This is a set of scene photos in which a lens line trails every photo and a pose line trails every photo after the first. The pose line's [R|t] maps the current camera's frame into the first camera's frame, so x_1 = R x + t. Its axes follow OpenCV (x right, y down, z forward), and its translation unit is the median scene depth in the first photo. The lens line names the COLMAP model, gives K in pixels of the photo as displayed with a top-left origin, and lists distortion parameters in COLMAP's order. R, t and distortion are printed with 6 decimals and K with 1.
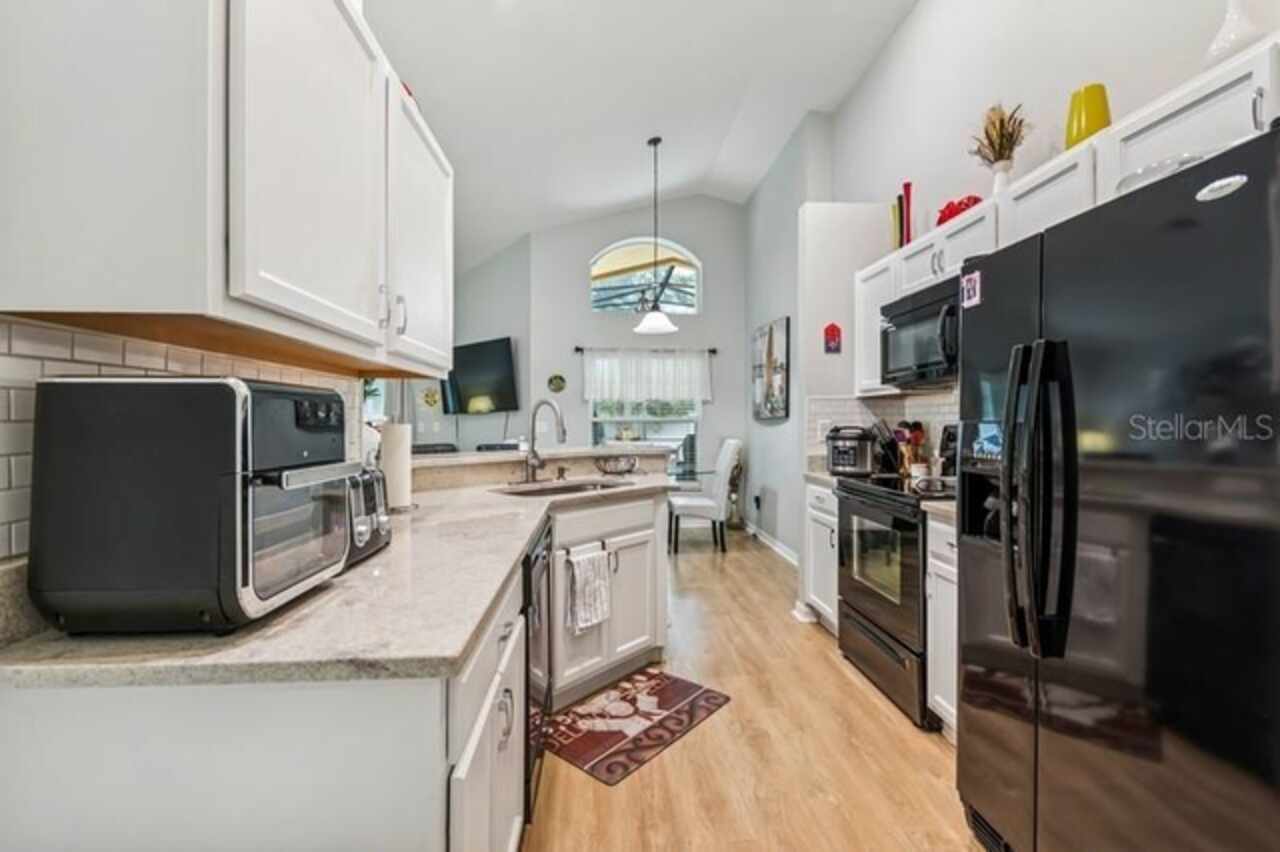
lens RADIAL K [[566.1, 0, 642.5], [0, 566.1, 430.3], [0, 0, 1]] dist [-0.010418, -0.004245]
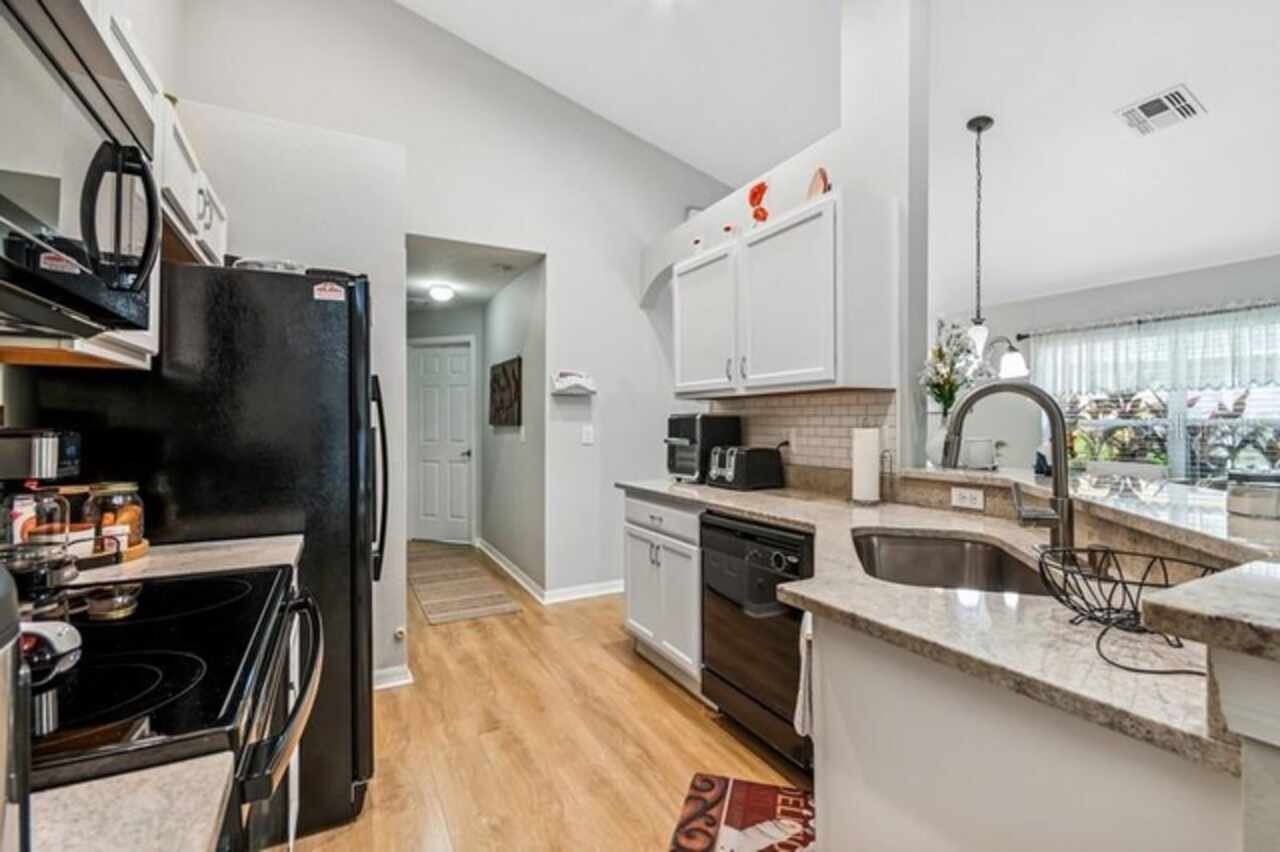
lens RADIAL K [[566.1, 0, 639.7], [0, 566.1, 422.8], [0, 0, 1]] dist [-0.010418, -0.004245]
pose [[-0.919426, -0.004110, -0.393243, 0.427095], [-0.005717, 0.999979, 0.002915, -0.028435], [0.393223, 0.004929, -0.919430, 1.789444]]
